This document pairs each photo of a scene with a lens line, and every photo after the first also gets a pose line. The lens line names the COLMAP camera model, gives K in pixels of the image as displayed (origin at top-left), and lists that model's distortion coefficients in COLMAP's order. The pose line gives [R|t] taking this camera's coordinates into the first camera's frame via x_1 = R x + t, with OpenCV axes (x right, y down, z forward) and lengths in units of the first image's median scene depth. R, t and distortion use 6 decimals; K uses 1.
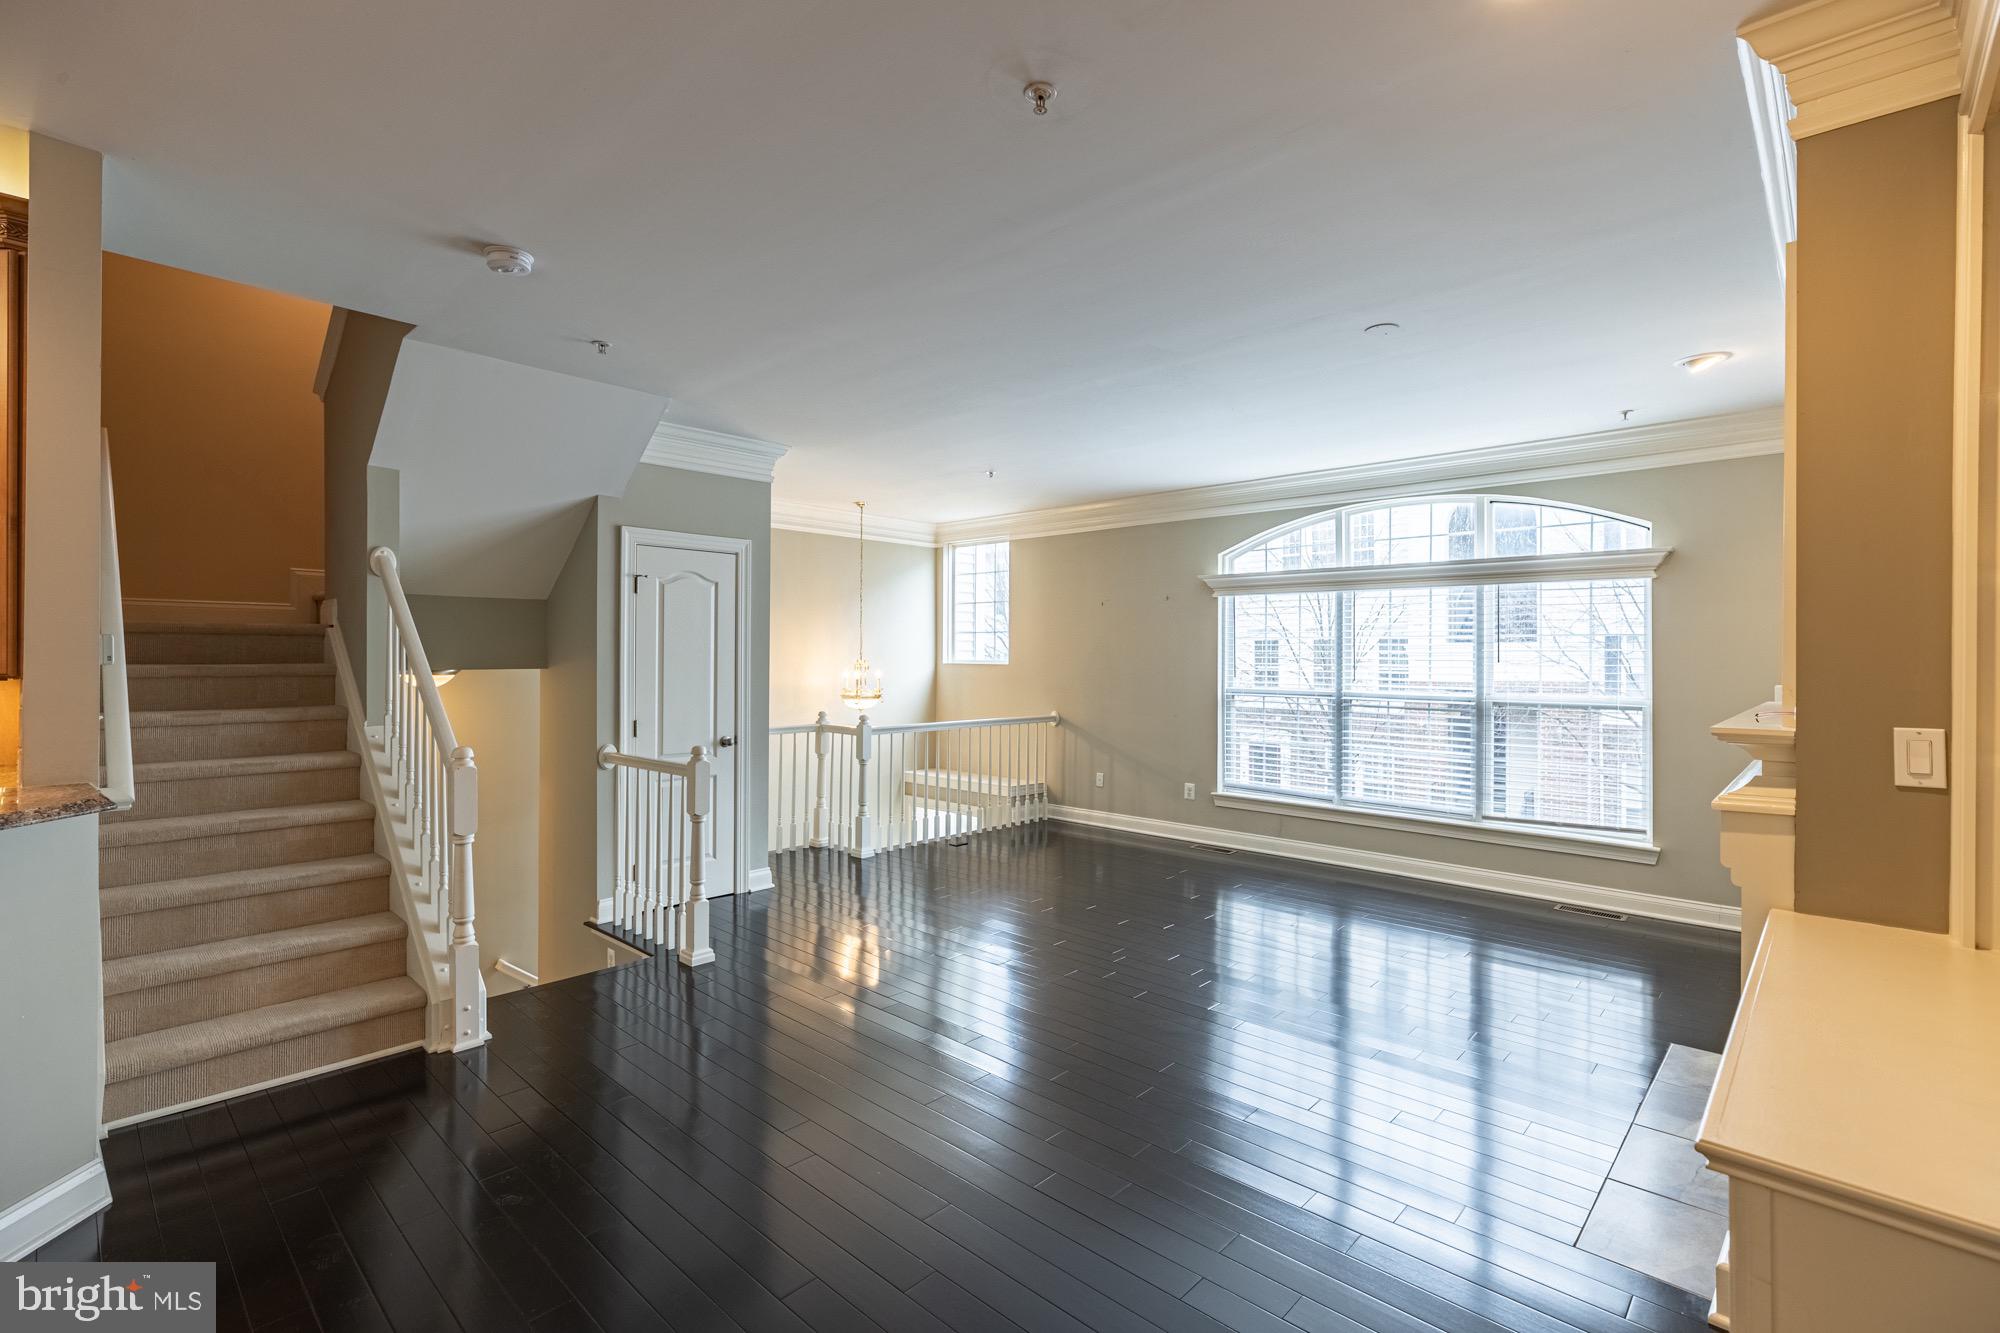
lens RADIAL K [[902.1, 0, 1003.0], [0, 902.1, 654.4], [0, 0, 1]] dist [-0.011673, 0.006265]
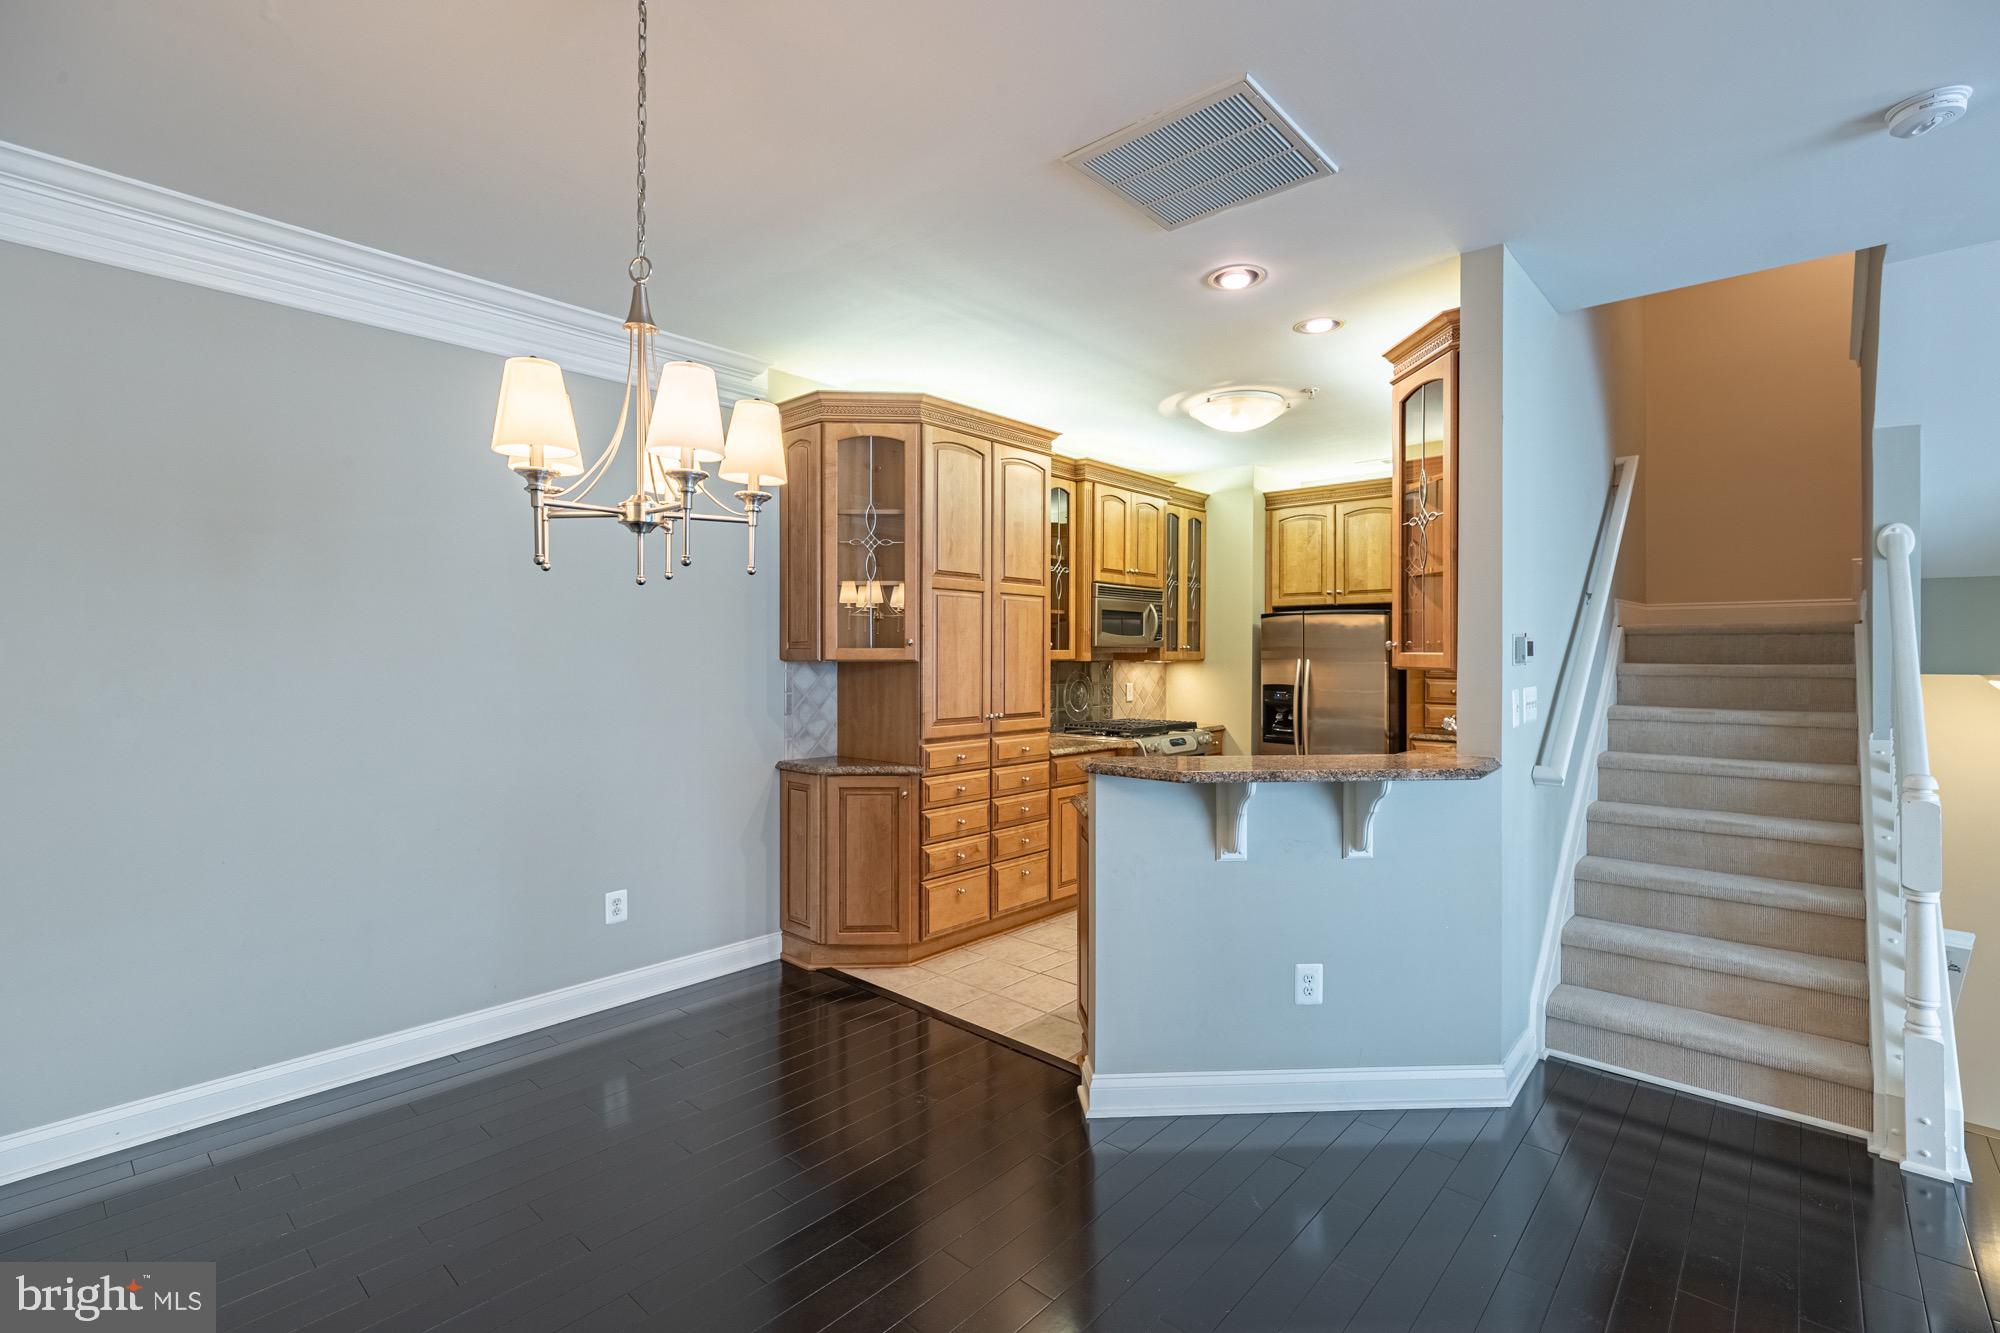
lens RADIAL K [[902.1, 0, 1003.0], [0, 902.1, 654.4], [0, 0, 1]] dist [-0.011673, 0.006265]
pose [[0.020762, -0.002711, -0.999781, 0.096392], [0.000797, 0.999996, -0.002695, 0.001758], [0.999784, -0.000741, 0.020764, 0.139332]]
